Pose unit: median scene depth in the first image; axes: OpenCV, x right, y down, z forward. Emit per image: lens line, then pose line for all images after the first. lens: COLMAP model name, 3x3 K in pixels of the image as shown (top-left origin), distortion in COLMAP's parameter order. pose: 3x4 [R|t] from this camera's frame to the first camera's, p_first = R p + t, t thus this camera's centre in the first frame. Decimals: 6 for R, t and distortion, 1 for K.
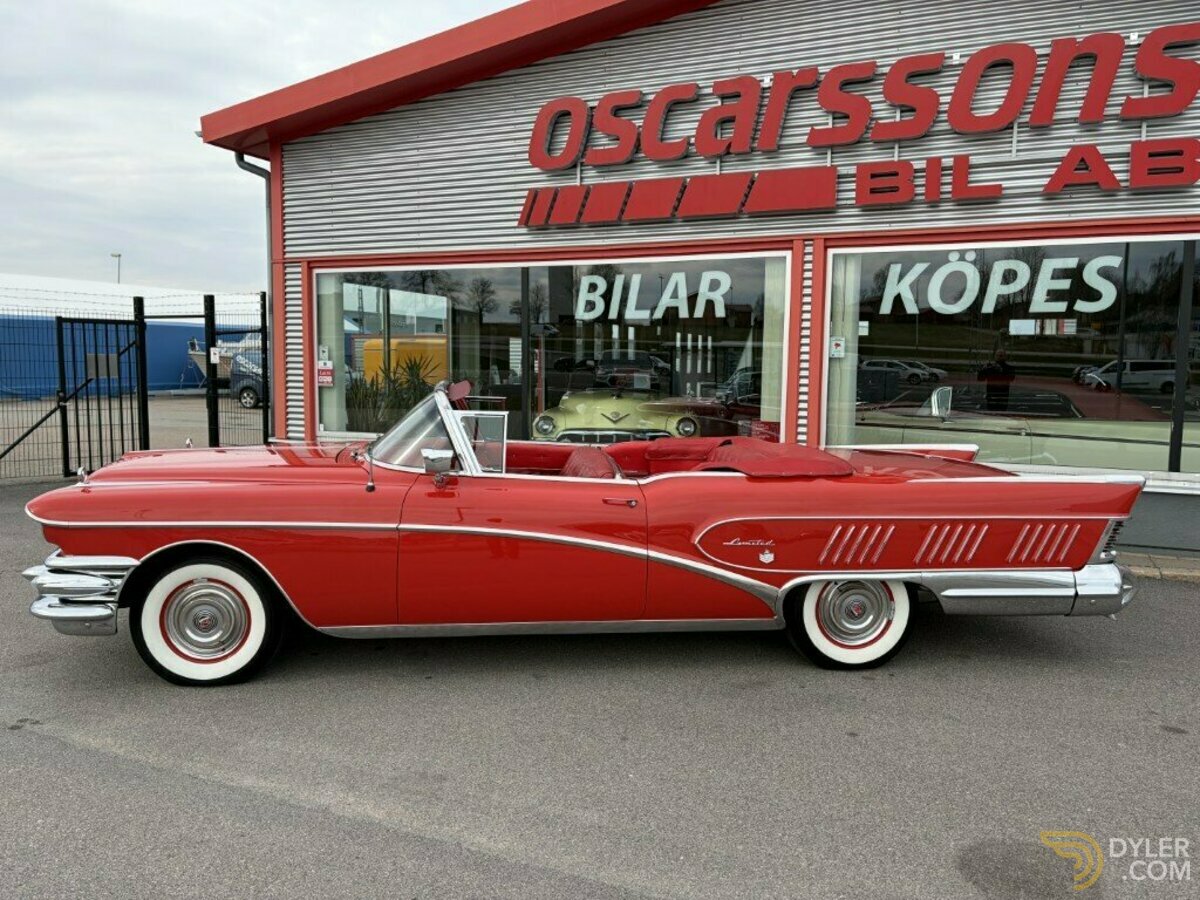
lens RADIAL K [[899.5, 0, 596.2], [0, 899.5, 458.7], [0, 0, 1]] dist [0.043512, -0.034868]
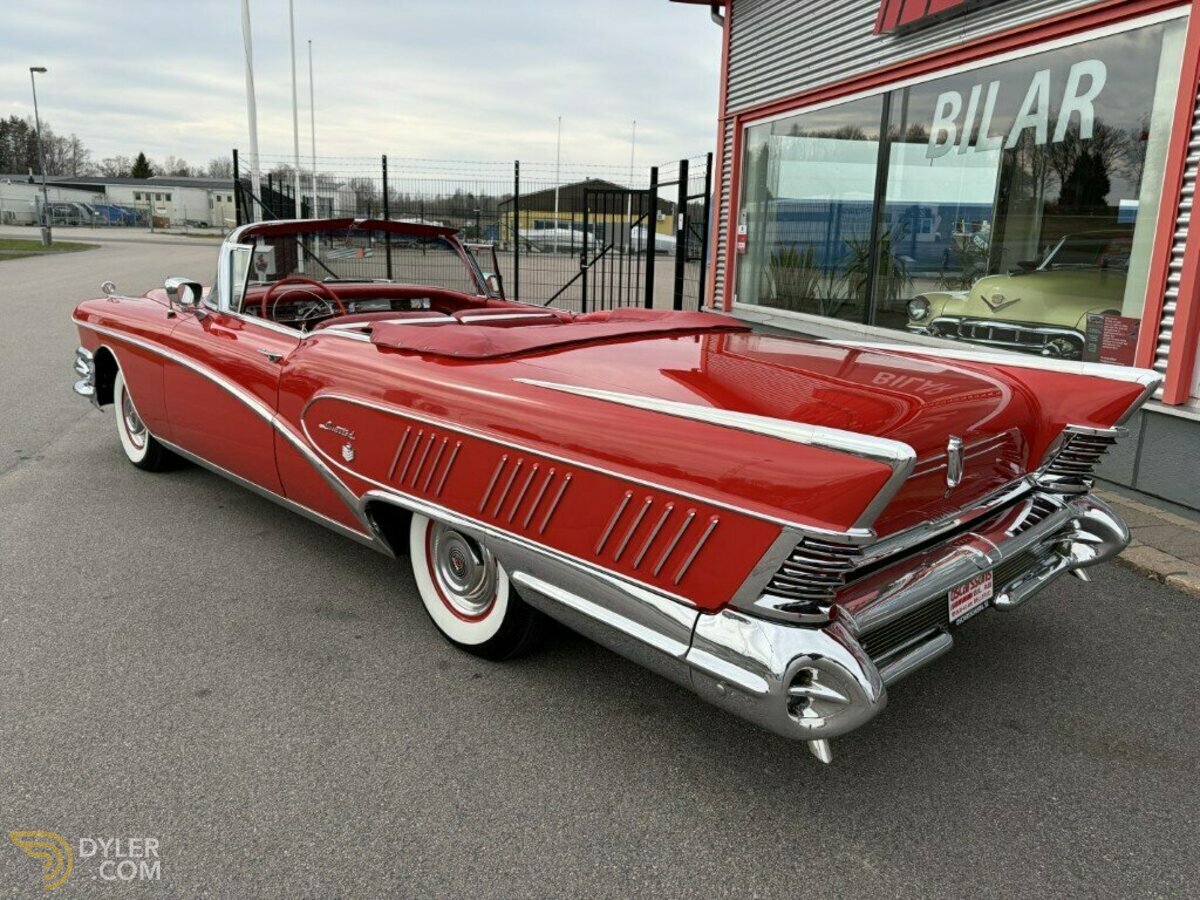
lens RADIAL K [[900.4, 0, 587.0], [0, 900.4, 450.3], [0, 0, 1]] dist [0.075730, -0.089421]
pose [[0.615275, 0.186498, -0.765934, 0.441367], [-0.100379, 0.982238, 0.158532, -0.014896], [0.781896, -0.020657, 0.623067, 0.349296]]
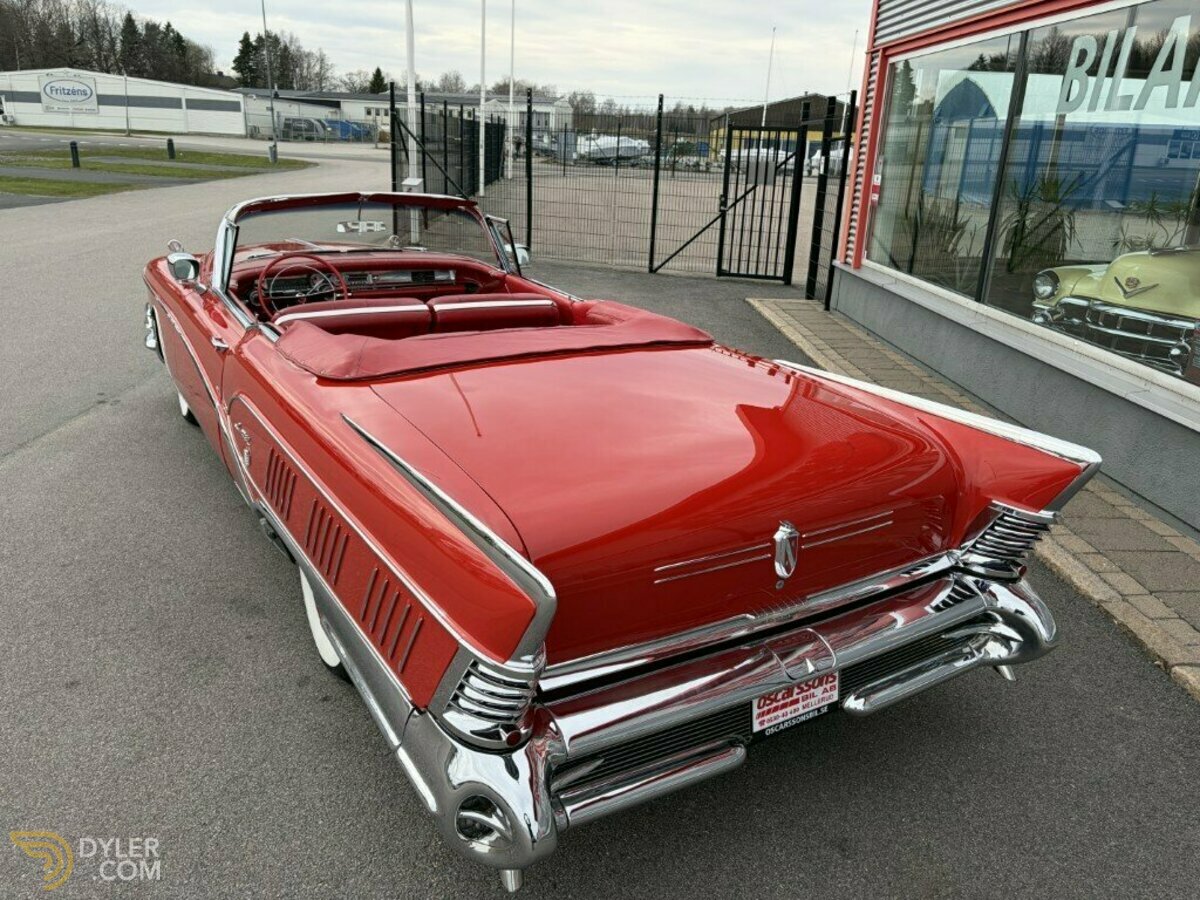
lens RADIAL K [[899.5, 0, 596.2], [0, 899.5, 458.7], [0, 0, 1]] dist [0.043512, -0.034868]
pose [[0.427371, 0.302660, -0.851910, 0.476195], [-0.127306, 0.953057, 0.274729, -0.065524], [0.895068, -0.008958, 0.445839, 0.467249]]
